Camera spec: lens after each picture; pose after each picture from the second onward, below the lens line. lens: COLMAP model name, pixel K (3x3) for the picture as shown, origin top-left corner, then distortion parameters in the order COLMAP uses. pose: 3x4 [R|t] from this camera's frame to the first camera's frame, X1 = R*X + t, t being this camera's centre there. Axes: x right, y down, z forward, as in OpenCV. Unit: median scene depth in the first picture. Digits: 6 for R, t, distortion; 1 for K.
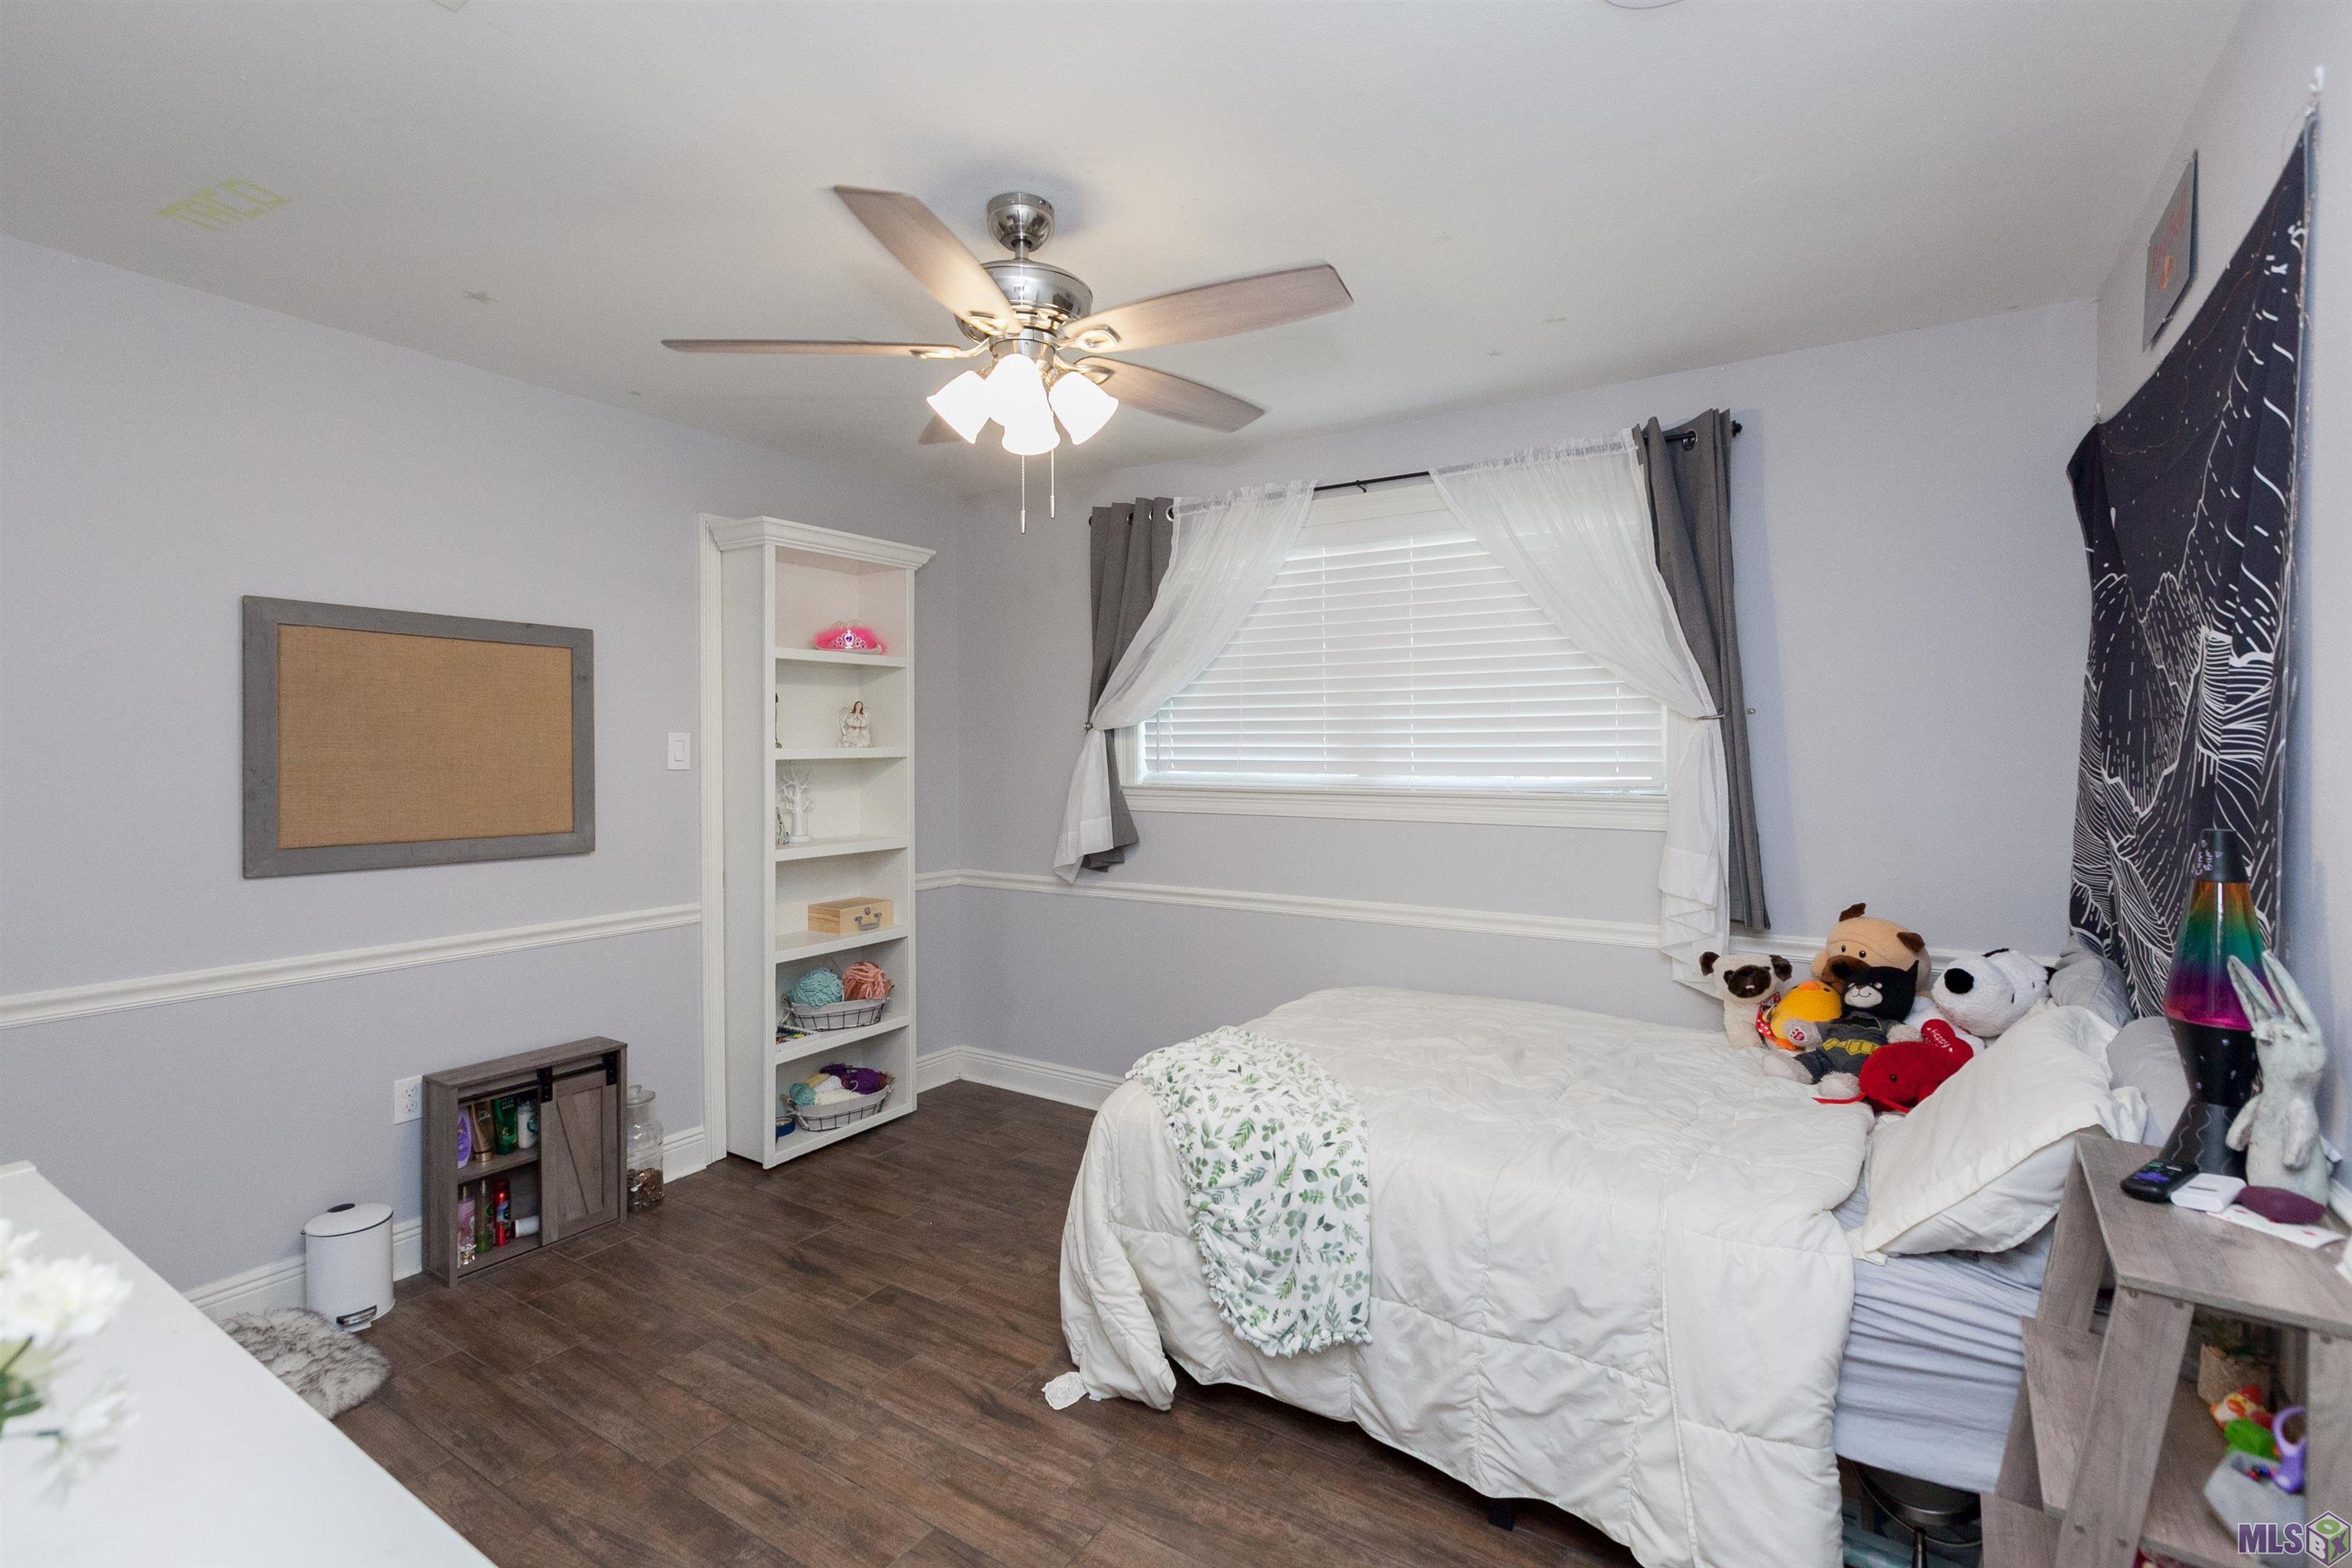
lens RADIAL K [[1074.2, 0, 1166.1], [0, 1074.2, 761.6], [0, 0, 1]] dist [0.001631, -0.000233]
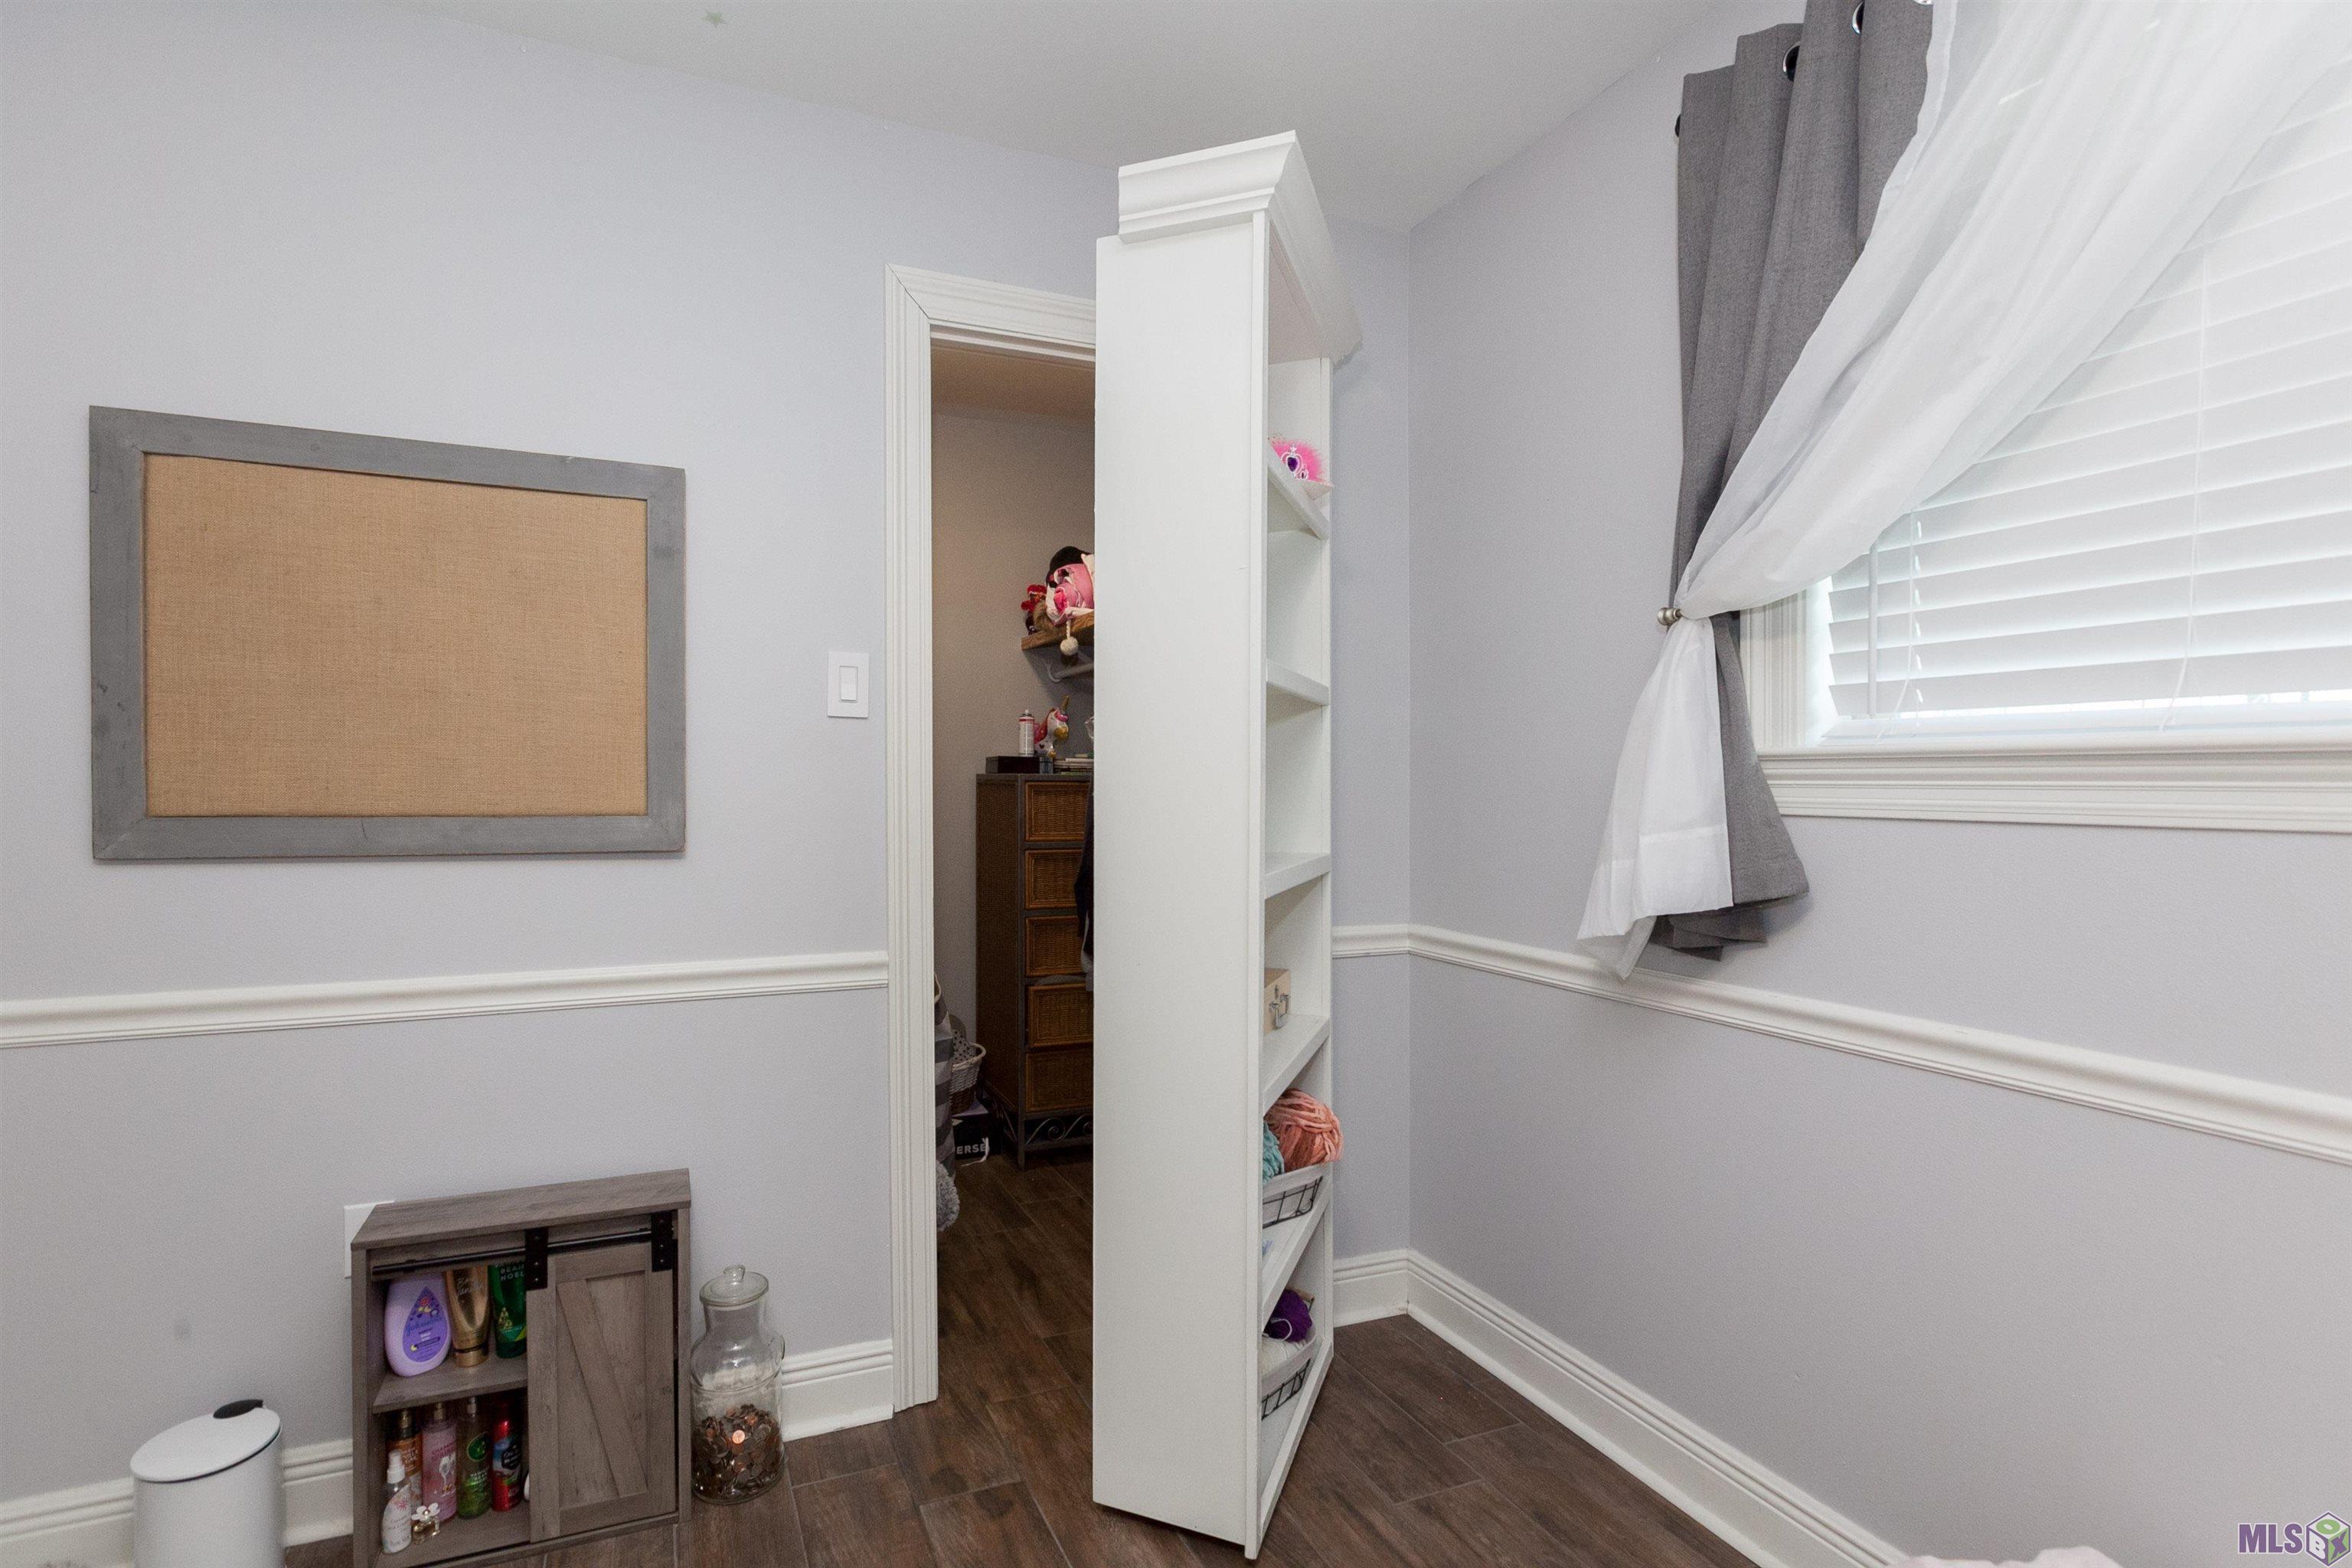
lens RADIAL K [[1080.7, 0, 1087.3], [0, 1080.7, 787.4], [0, 0, 1]] dist [-0.000091, -0.000052]
pose [[0.819943, 0.006905, -0.572404, -0.020675], [-0.010286, 0.999944, -0.002671, 0.051486], [0.572353, 0.008078, 0.819968, 0.680721]]
